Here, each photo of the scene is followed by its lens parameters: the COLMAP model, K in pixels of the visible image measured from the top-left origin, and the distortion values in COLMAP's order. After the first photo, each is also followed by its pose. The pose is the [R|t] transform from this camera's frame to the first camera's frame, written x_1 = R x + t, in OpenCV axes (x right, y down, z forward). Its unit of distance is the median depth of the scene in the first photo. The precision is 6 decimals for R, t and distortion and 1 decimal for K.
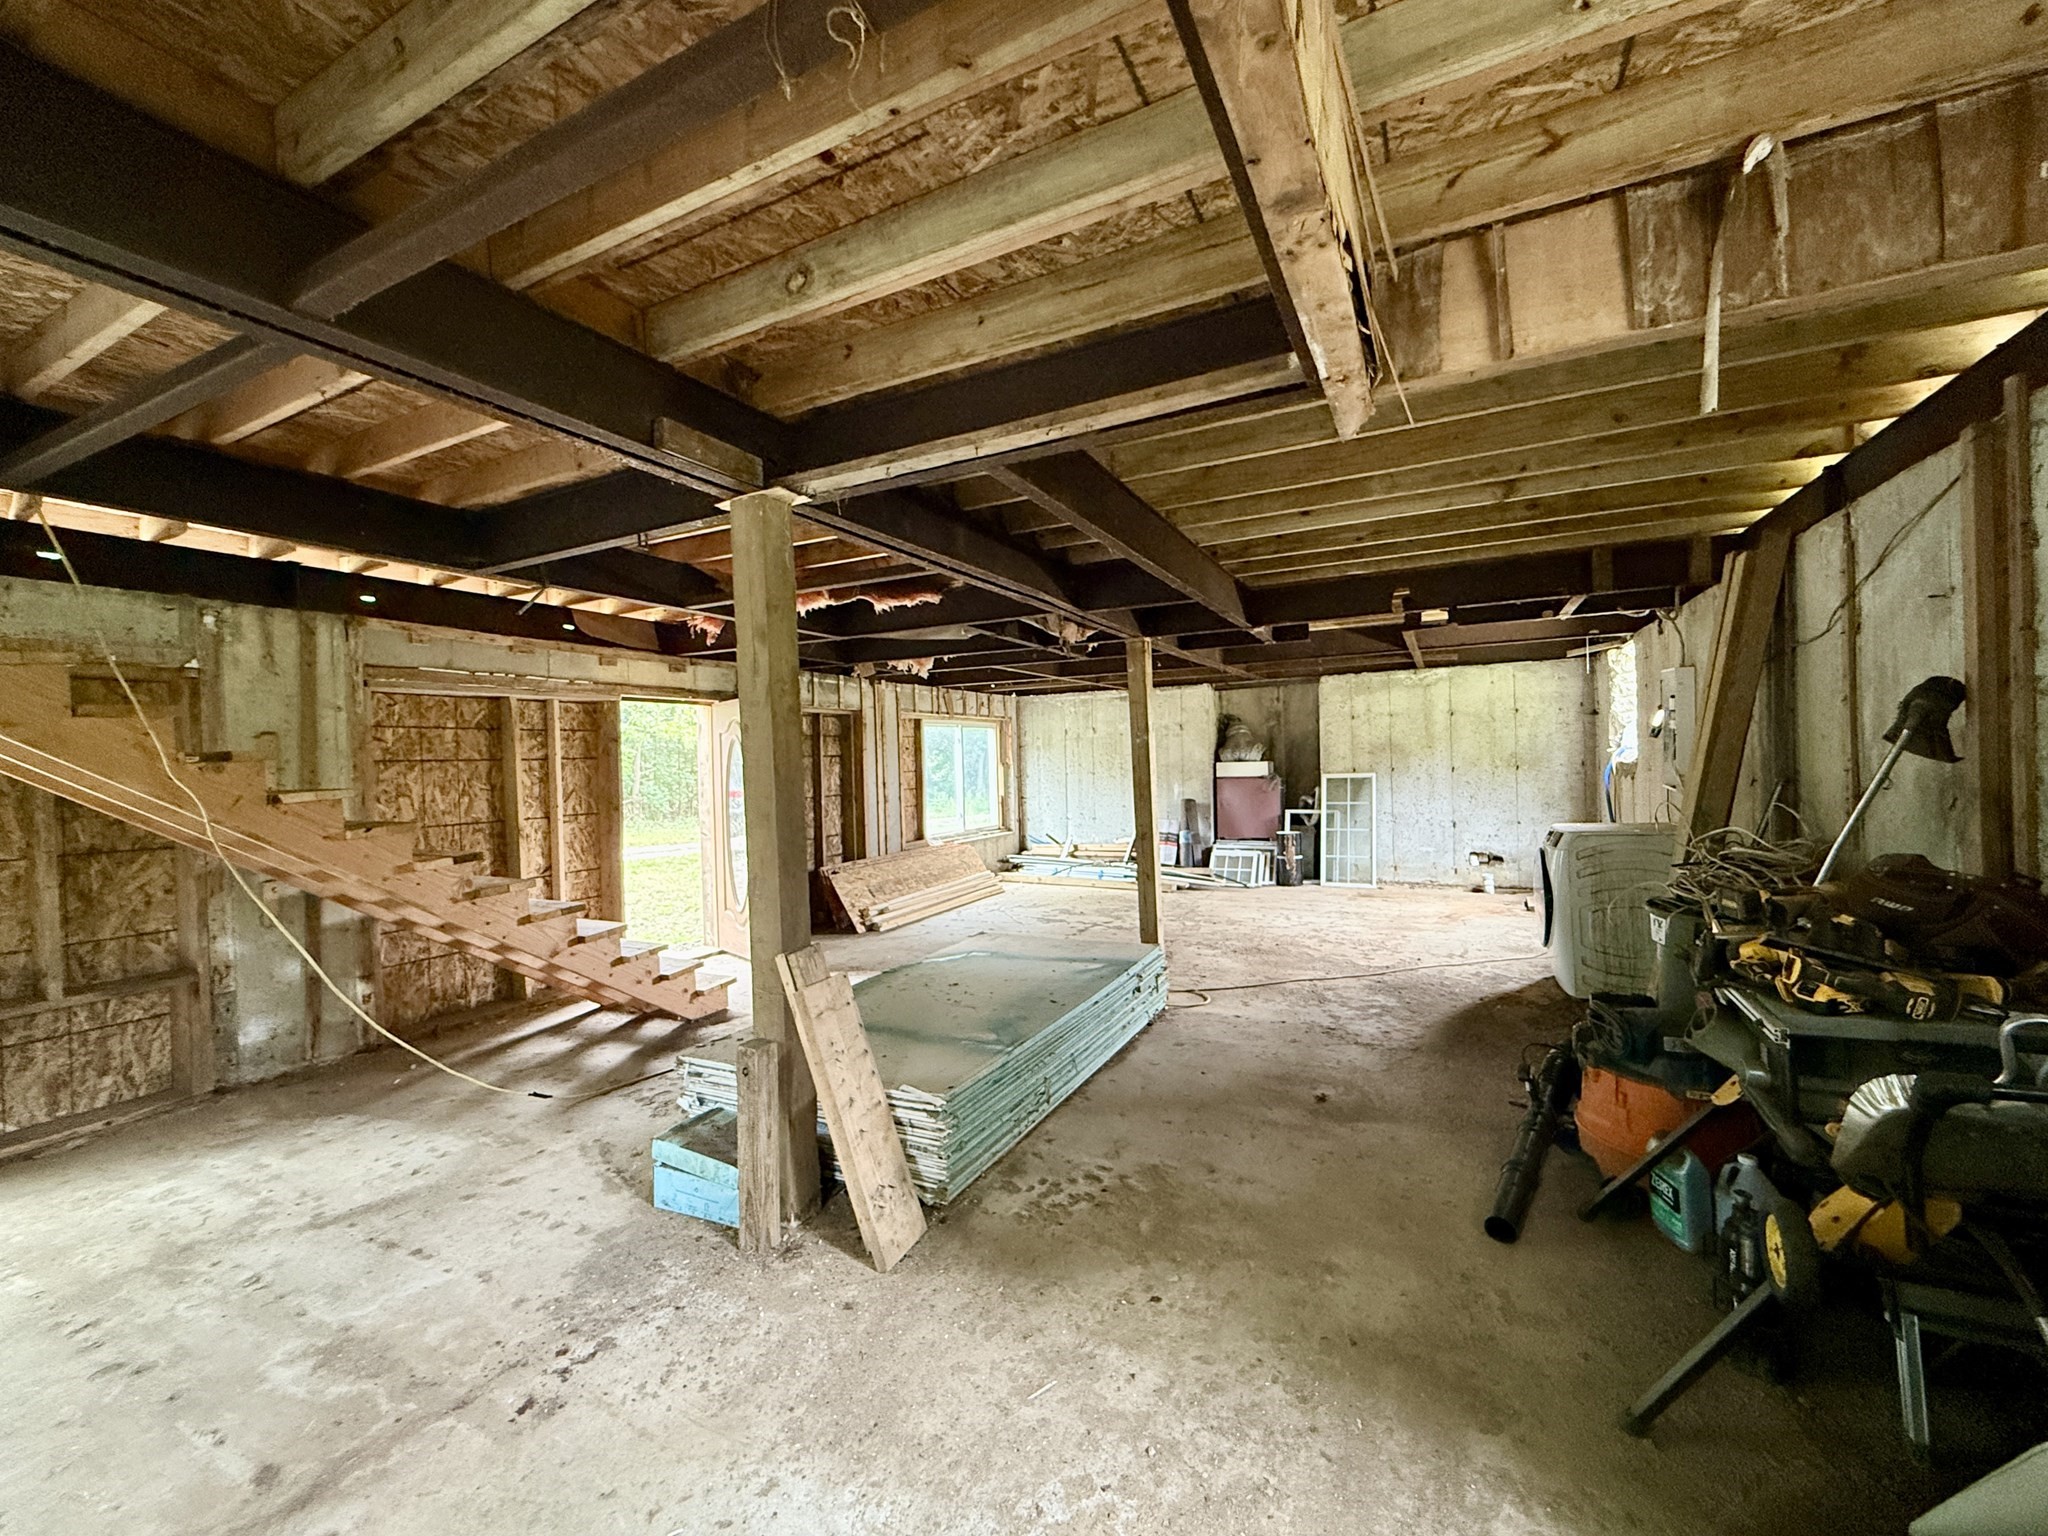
lens RADIAL K [[824.6, 0, 1017.9], [0, 824.6, 766.1], [0, 0, 1]] dist [0.002769, -0.000095]
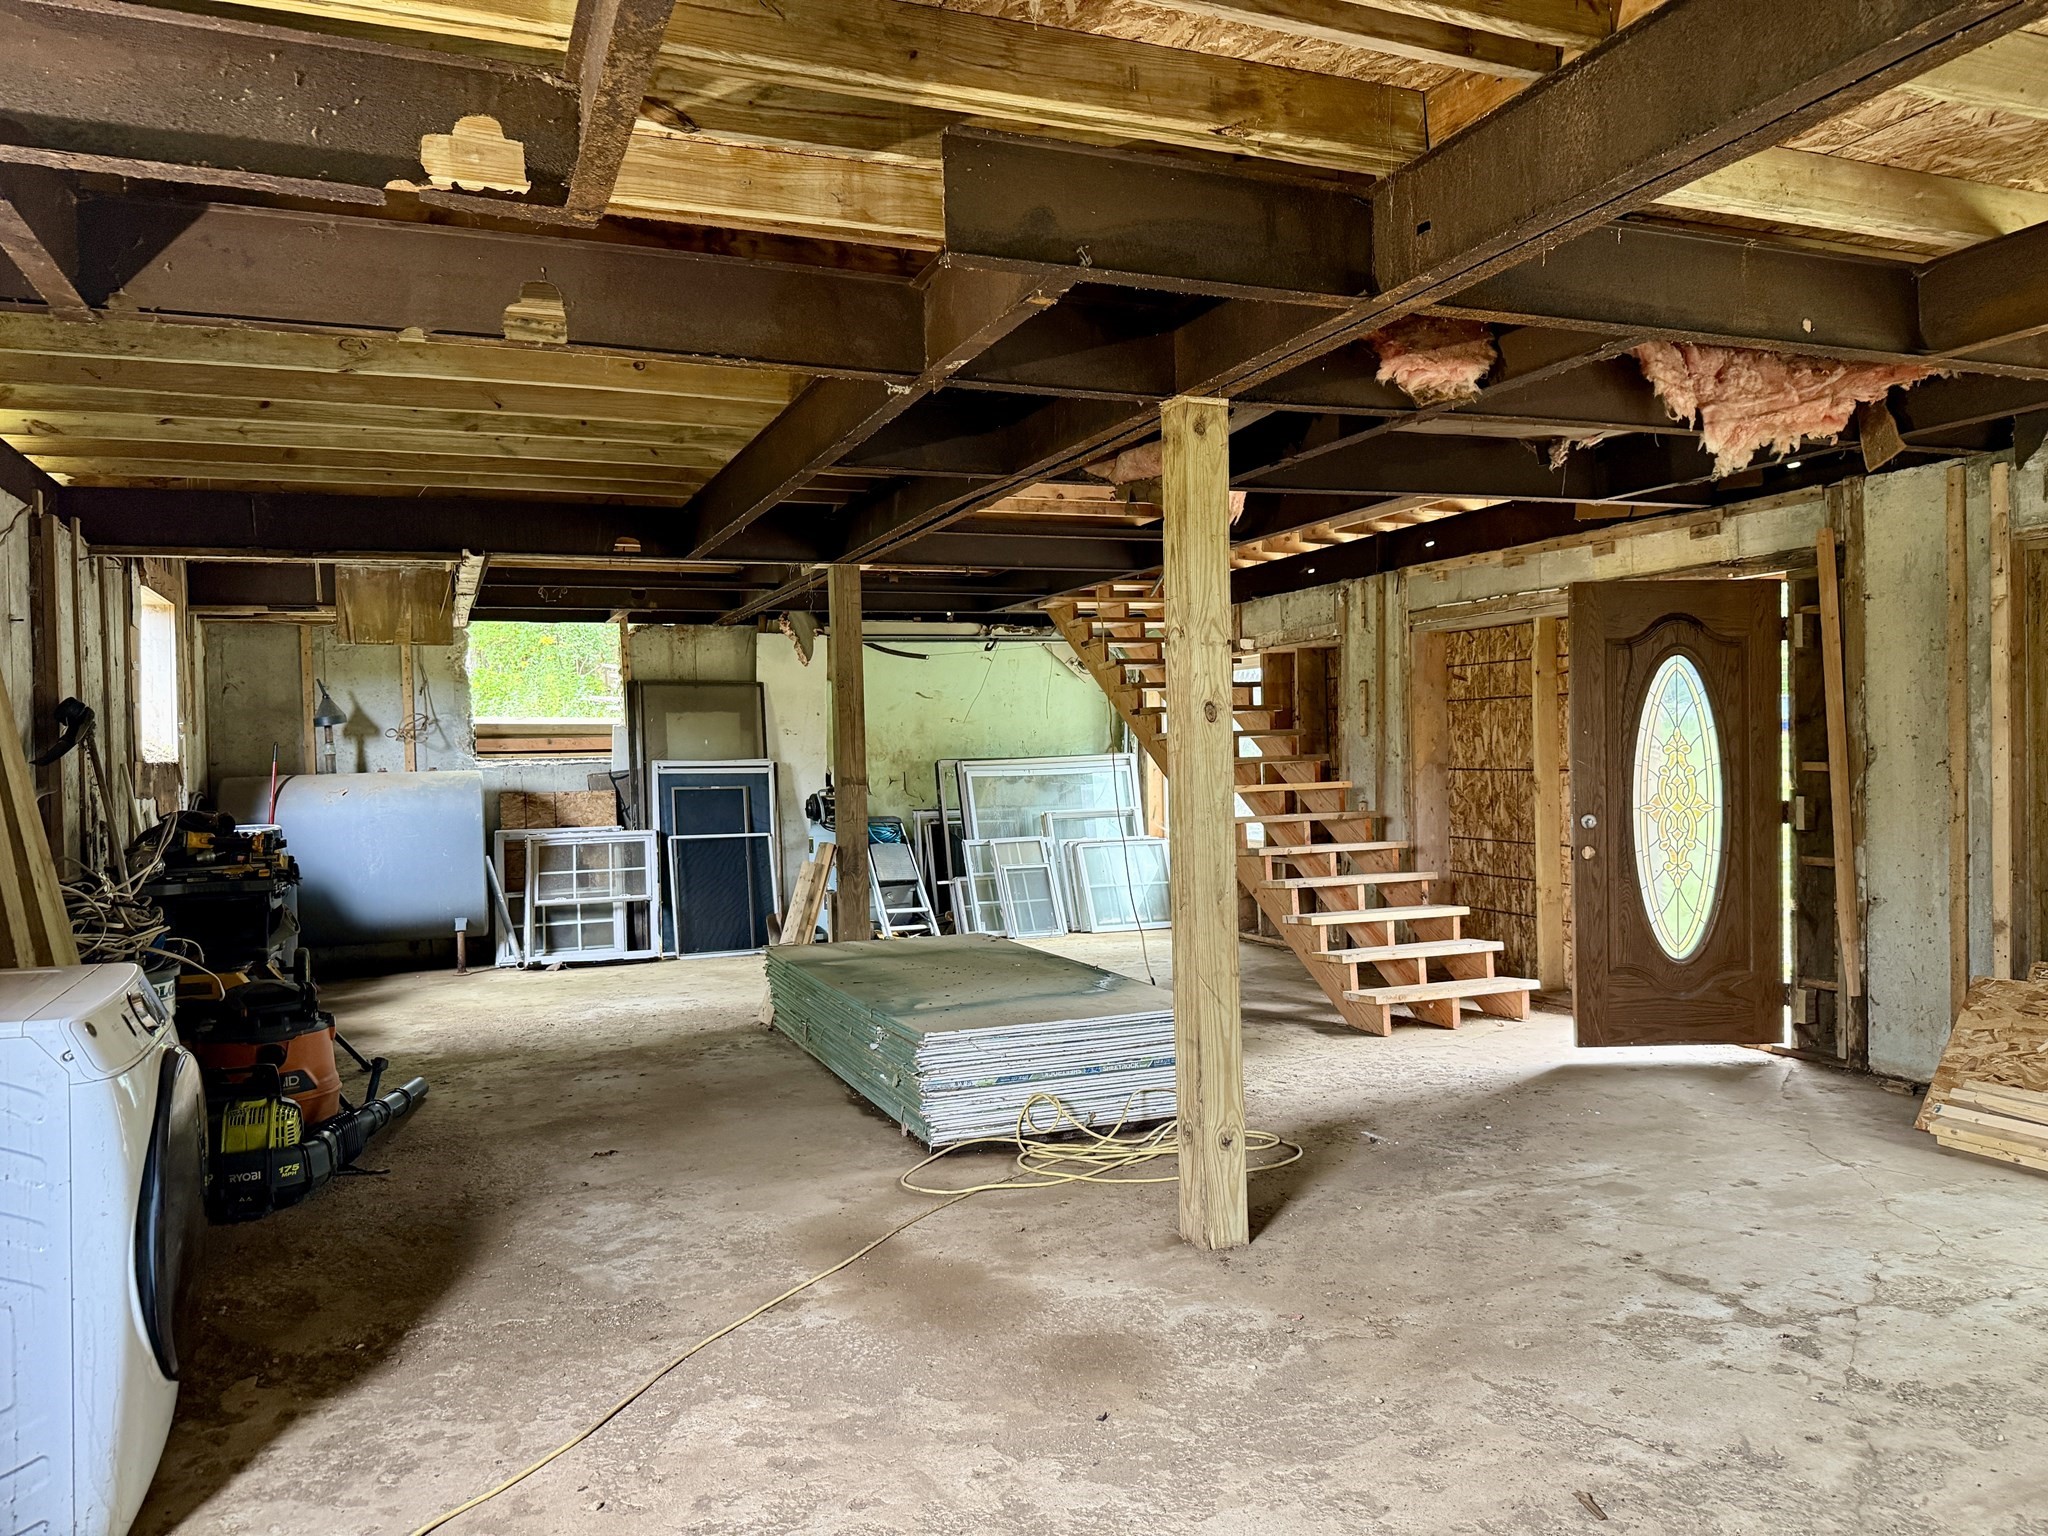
lens RADIAL K [[1431.1, 0, 1024.0], [0, 1431.1, 768.0], [0, 0, 1]] dist [0.085764, -0.109877]
pose [[-0.641827, 0.057554, -0.764687, 1.134024], [0.039282, 0.998338, 0.042169, -0.023158], [0.765843, -0.002973, -0.643021, 2.150622]]
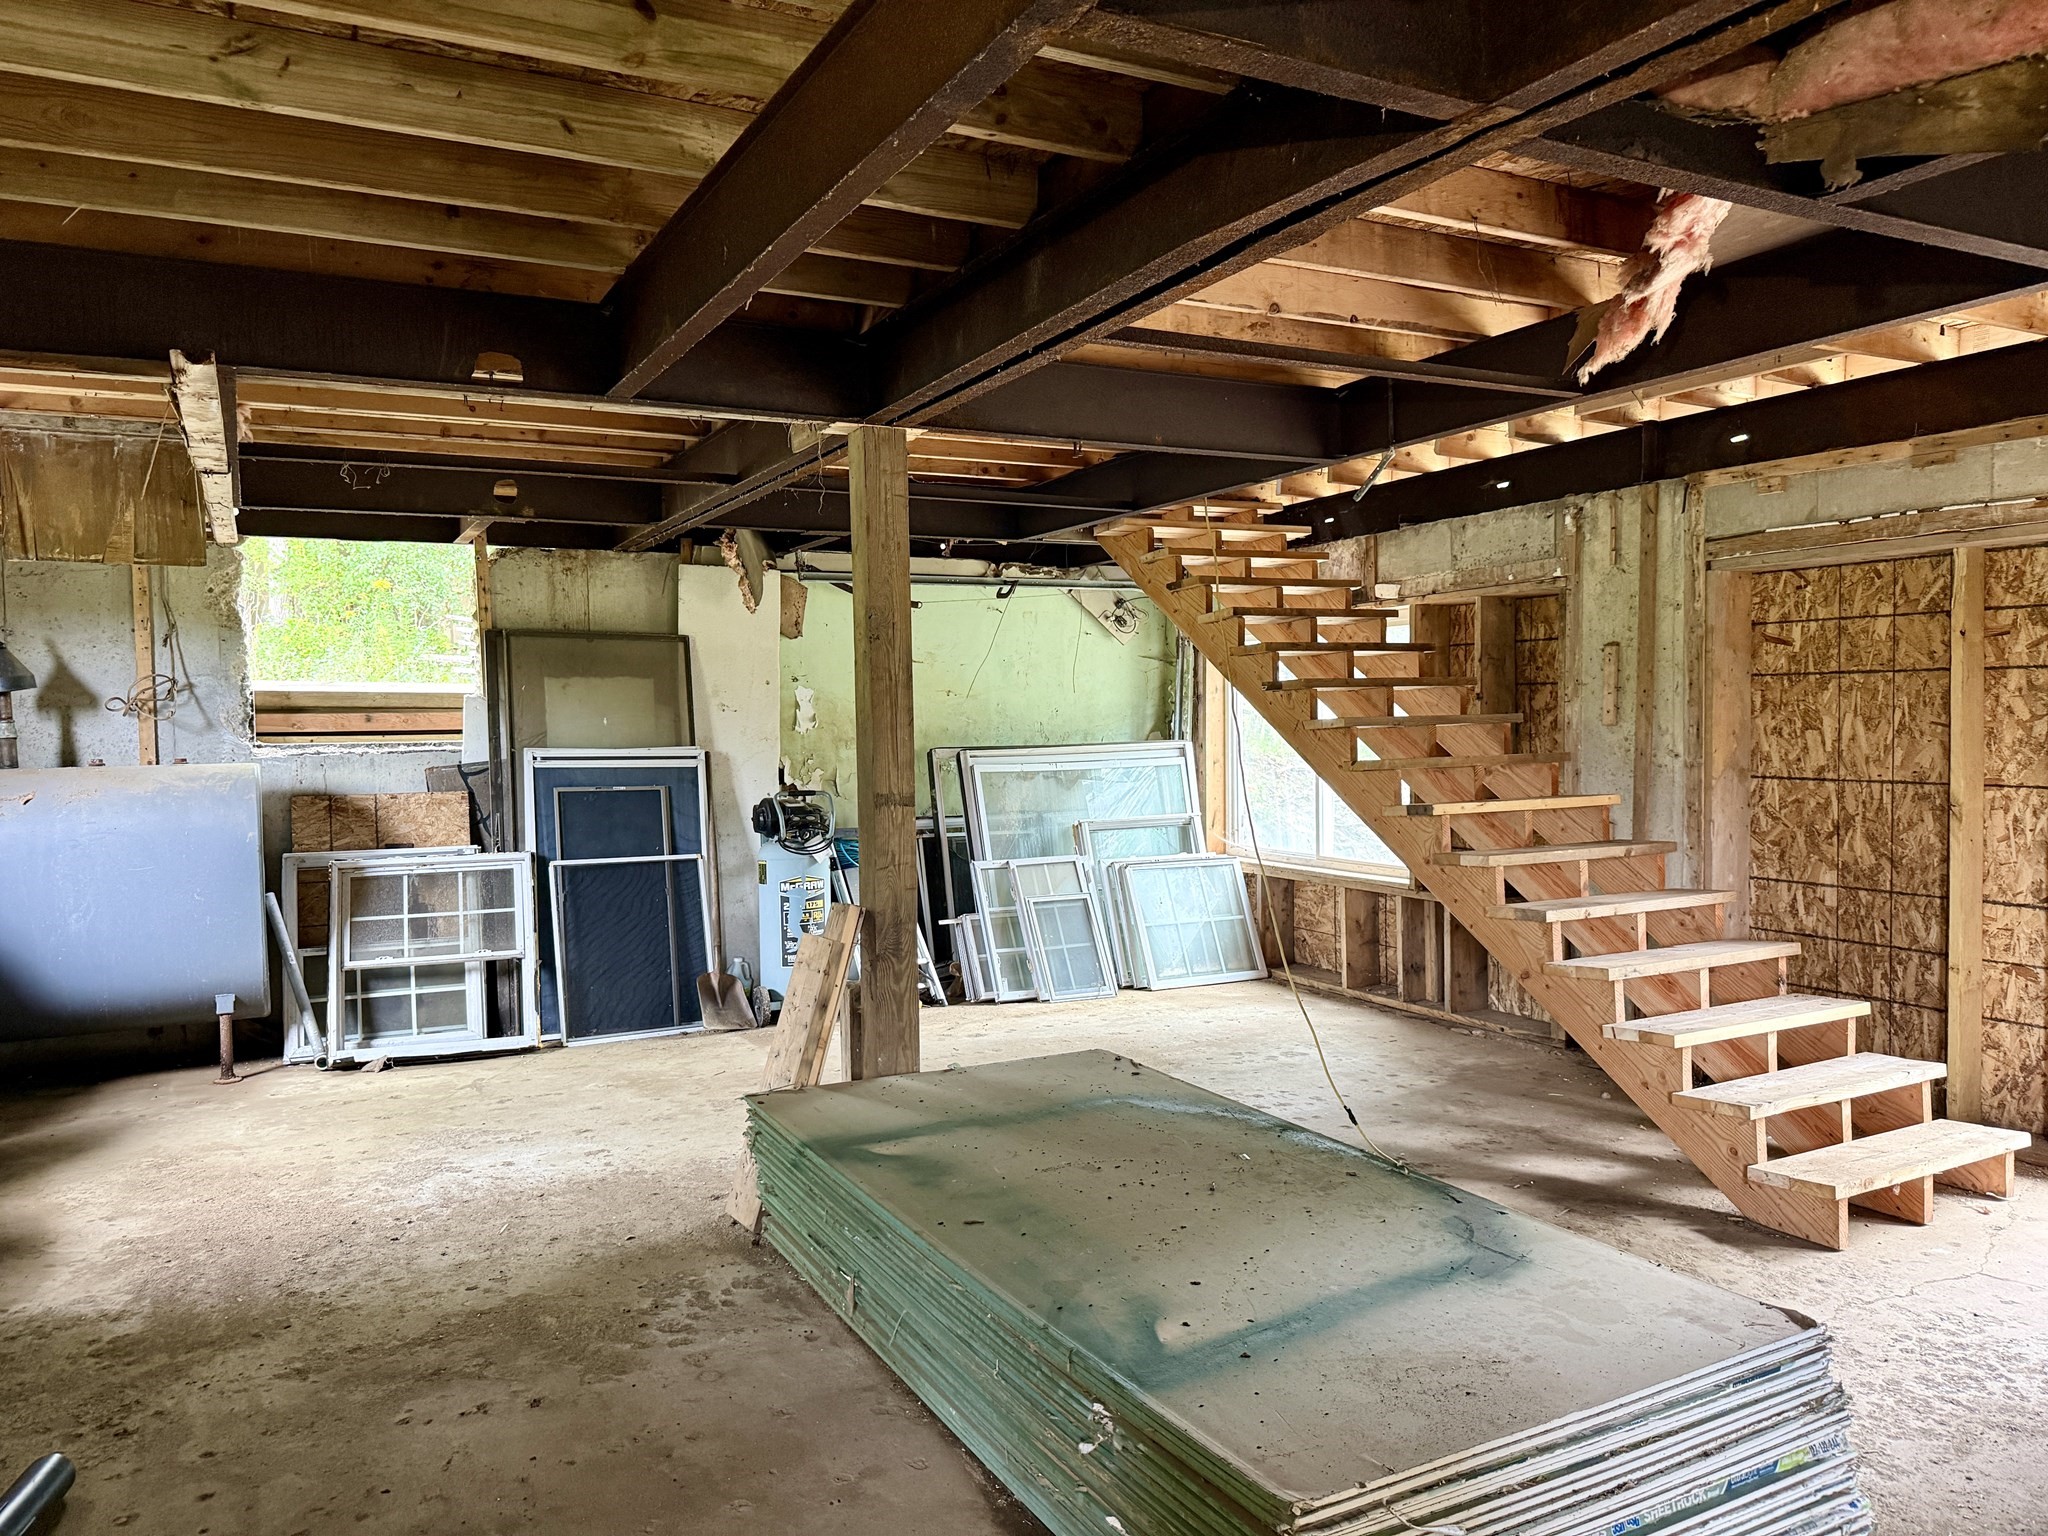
lens RADIAL K [[1432.7, 0, 1028.0], [0, 1432.7, 771.9], [0, 0, 1]] dist [0.059606, -0.113357]
pose [[-0.564795, 0.072050, -0.822080, 0.669550], [0.026341, 0.997248, 0.069305, -0.030505], [0.824811, 0.017488, -0.565138, 1.452549]]
